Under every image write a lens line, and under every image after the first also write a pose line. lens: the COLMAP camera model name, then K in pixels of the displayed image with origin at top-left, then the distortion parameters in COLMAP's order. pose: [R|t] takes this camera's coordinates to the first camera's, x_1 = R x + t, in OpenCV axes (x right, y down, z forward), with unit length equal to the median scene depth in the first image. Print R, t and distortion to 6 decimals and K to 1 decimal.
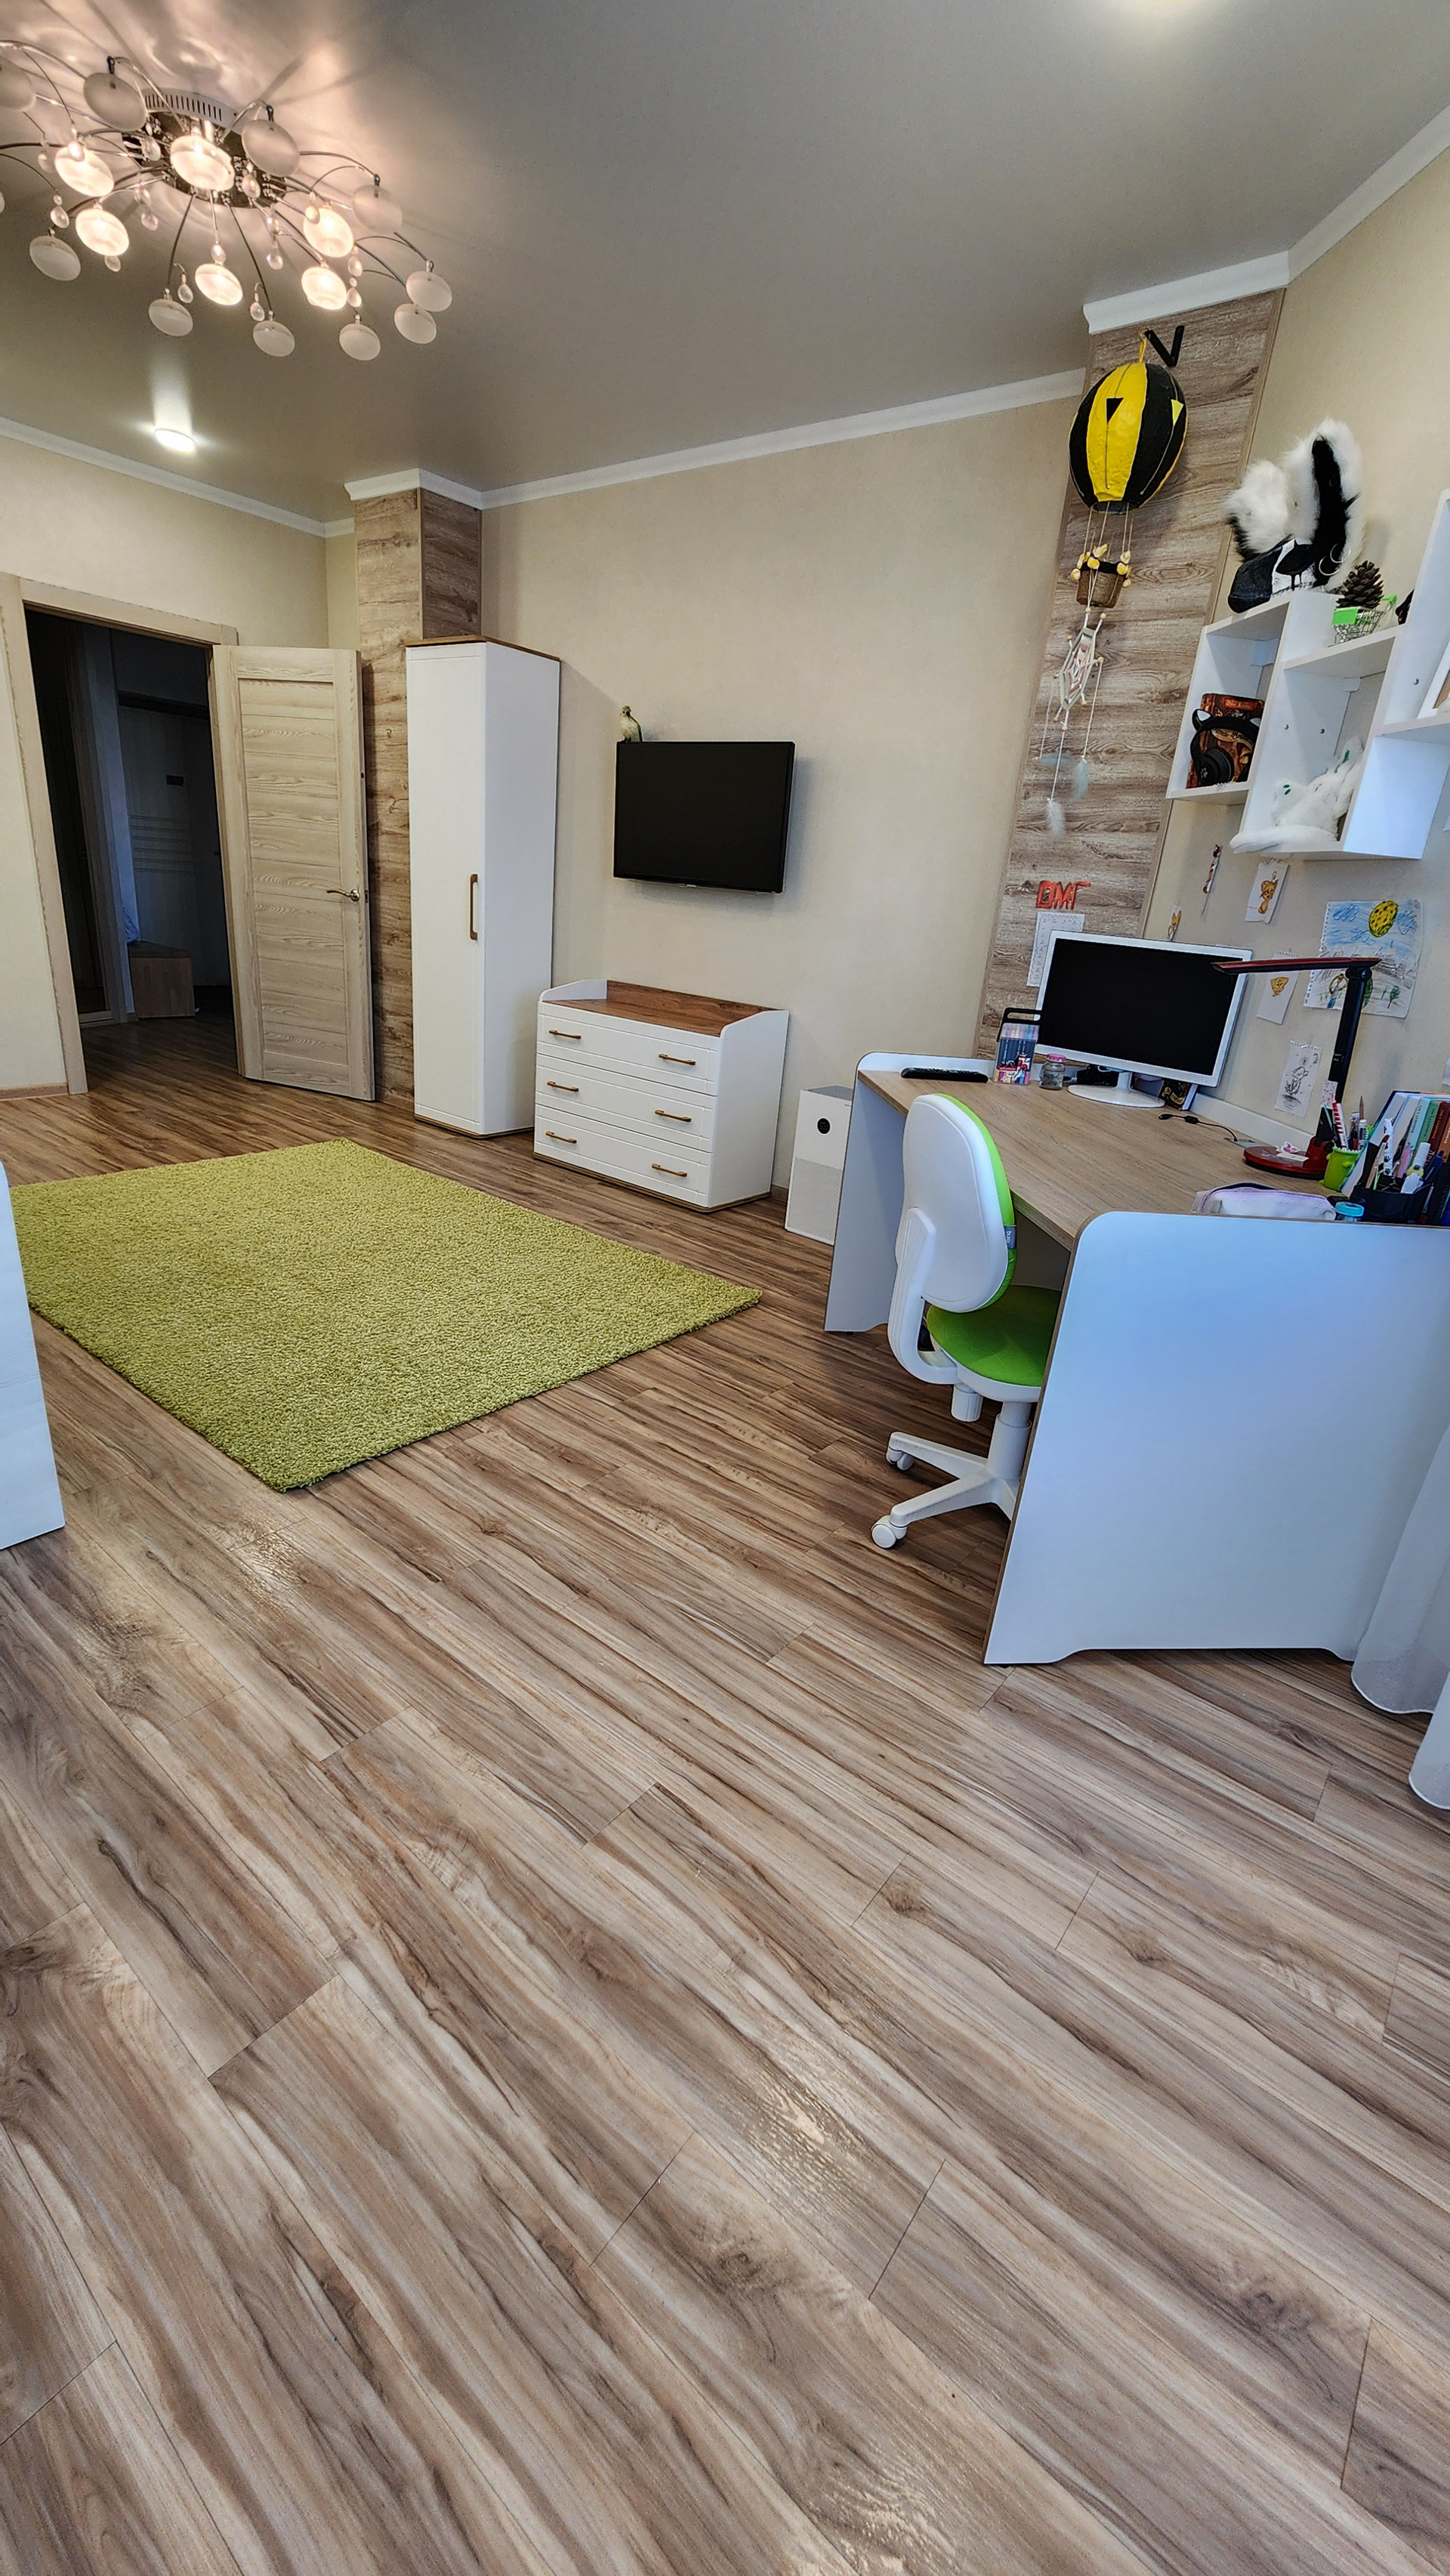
lens RADIAL K [[1046.8, 0, 721.8], [0, 1046.8, 1283.7], [0, 0, 1]] dist [-0.000021, -0.001277]
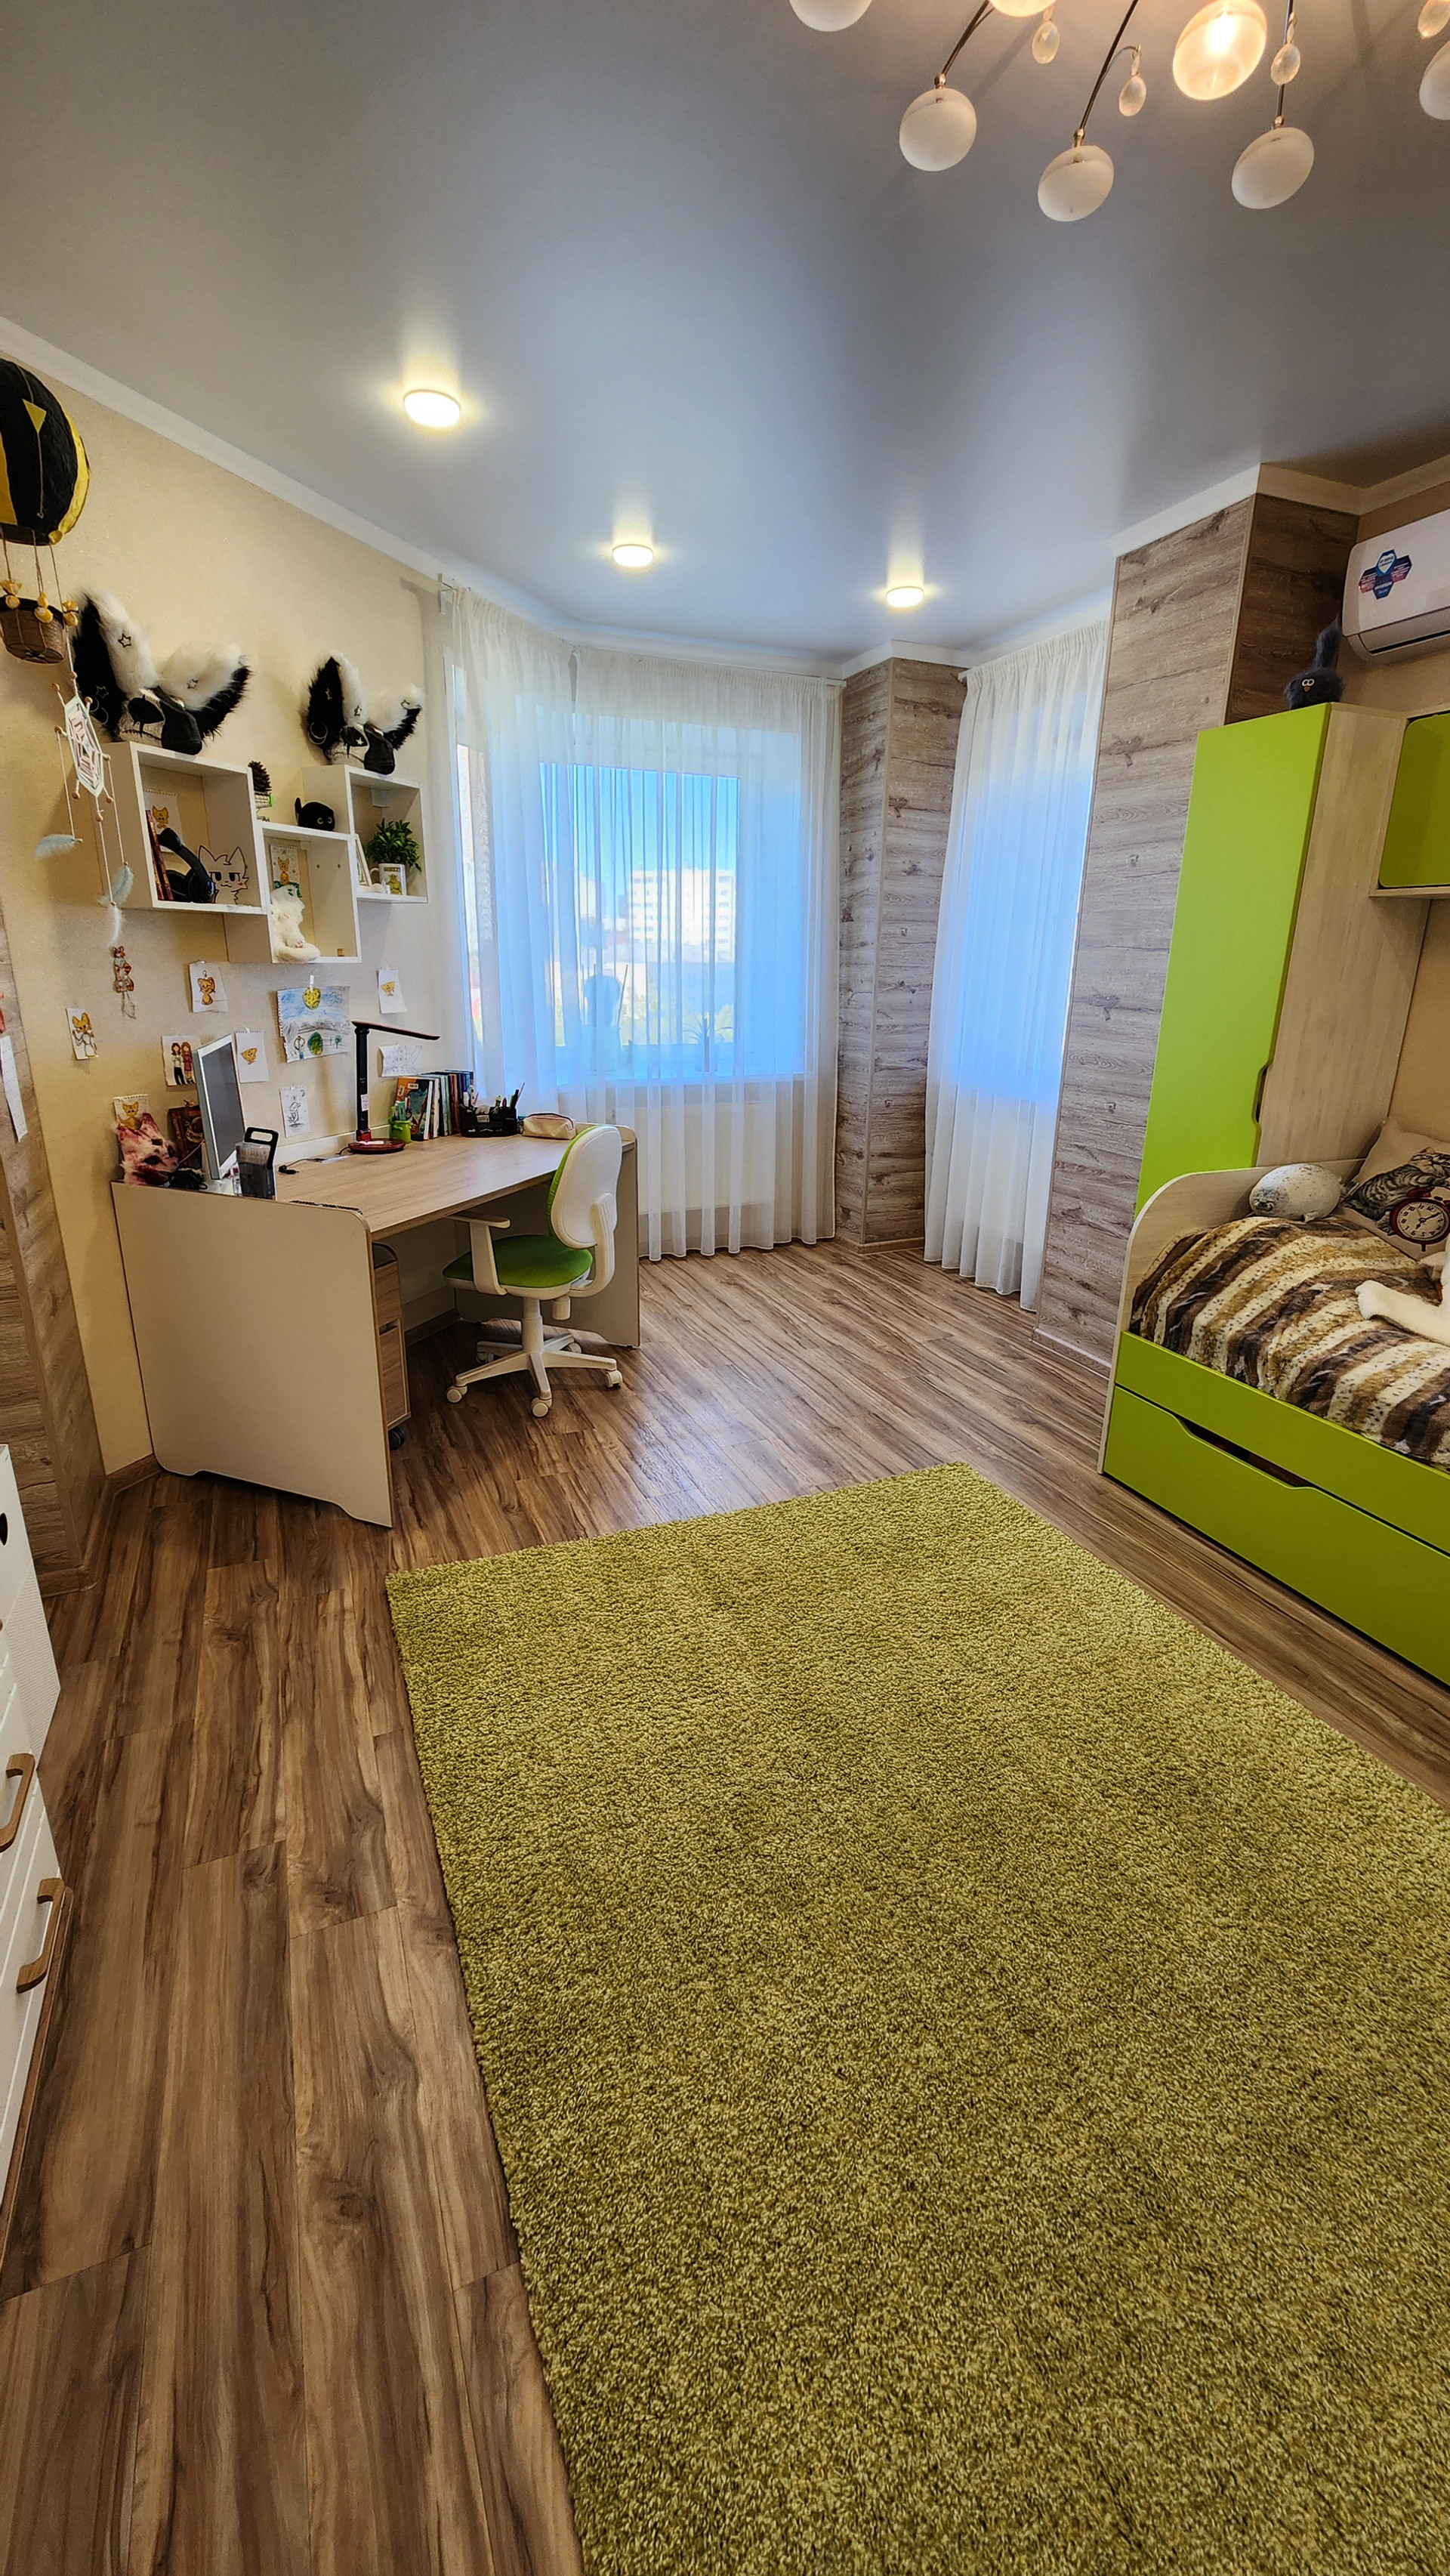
lens RADIAL K [[1046.8, 0, 721.8], [0, 1046.8, 1283.7], [0, 0, 1]] dist [-0.000021, -0.001277]
pose [[-0.878611, -0.227632, 0.419793, -0.887822], [0.091647, 0.782360, 0.616047, -1.204644], [-0.468661, 0.579739, -0.666528, 2.604241]]
